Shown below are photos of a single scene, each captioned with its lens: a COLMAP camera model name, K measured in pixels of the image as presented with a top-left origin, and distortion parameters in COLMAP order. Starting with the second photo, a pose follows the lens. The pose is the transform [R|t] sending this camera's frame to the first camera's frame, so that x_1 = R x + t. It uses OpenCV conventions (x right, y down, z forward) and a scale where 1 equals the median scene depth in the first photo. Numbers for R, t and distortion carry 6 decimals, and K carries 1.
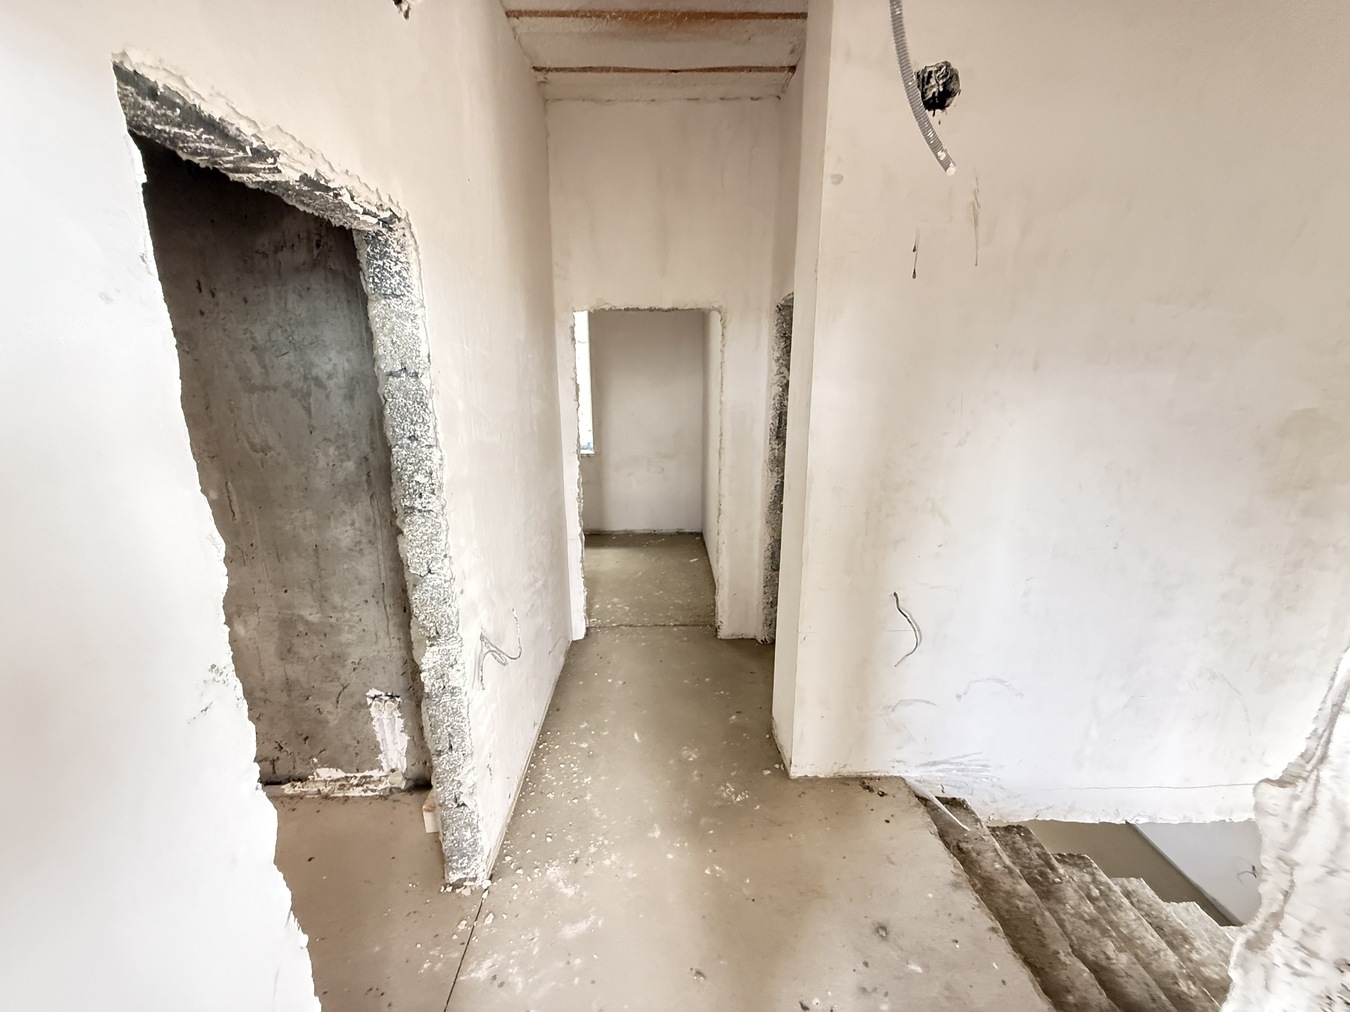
lens RADIAL K [[538.1, 0, 673.3], [0, 538.1, 507.4], [0, 0, 1]] dist [0.000172, -0.000081]
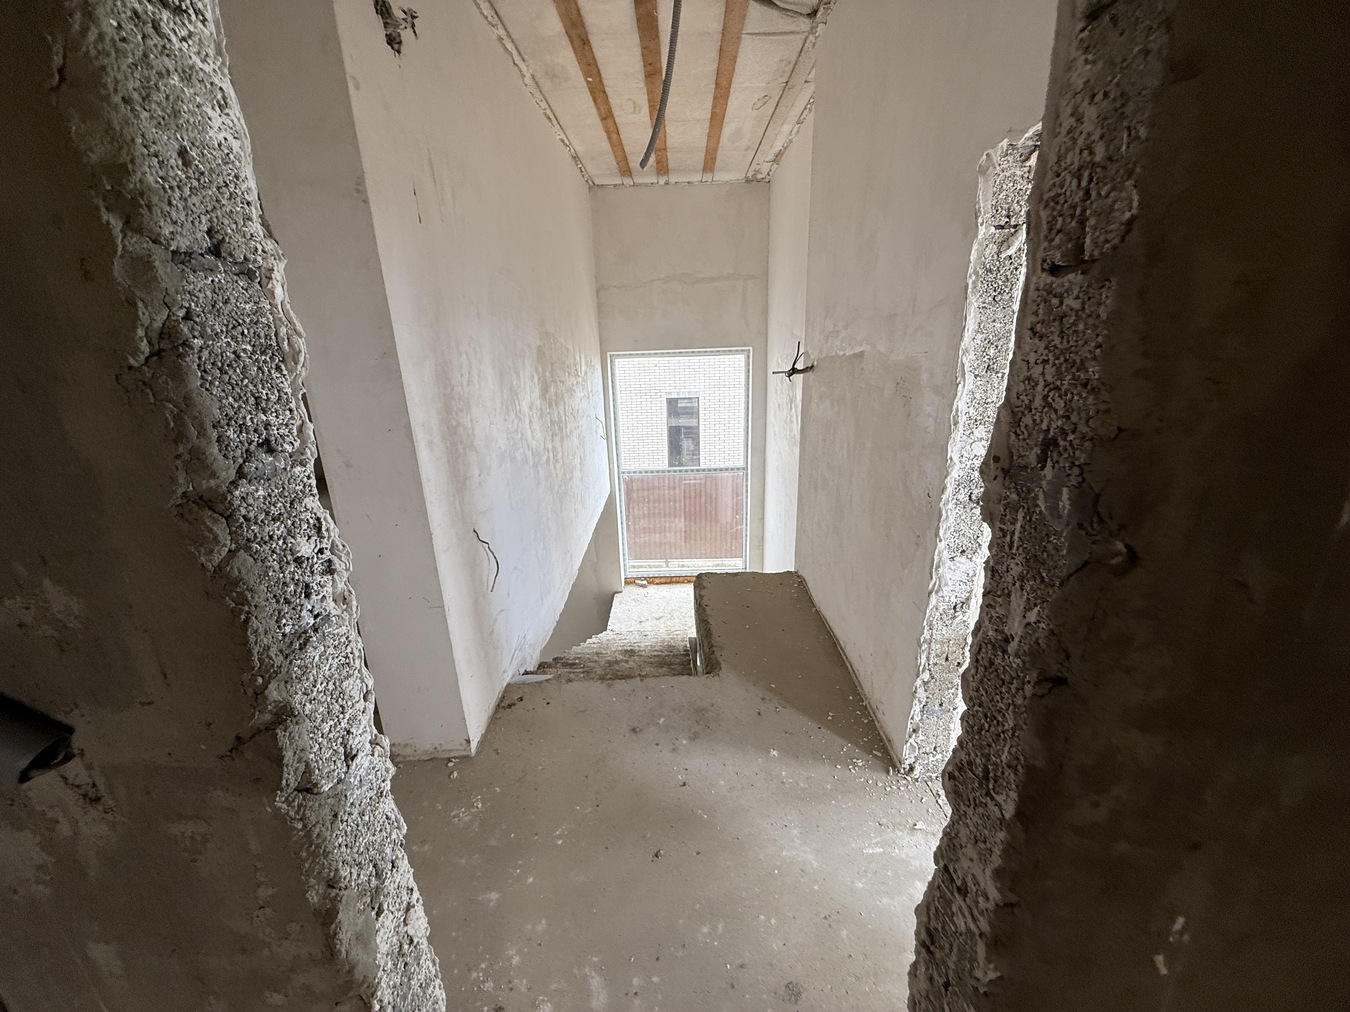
lens RADIAL K [[538.1, 0, 678.3], [0, 538.1, 504.3], [0, 0, 1]] dist [0.000172, -0.000081]
pose [[0.020798, -0.304324, 0.952341, -0.633469], [0.264385, 0.920312, 0.288316, -0.094173], [-0.964193, 0.245788, 0.099599, 0.528166]]
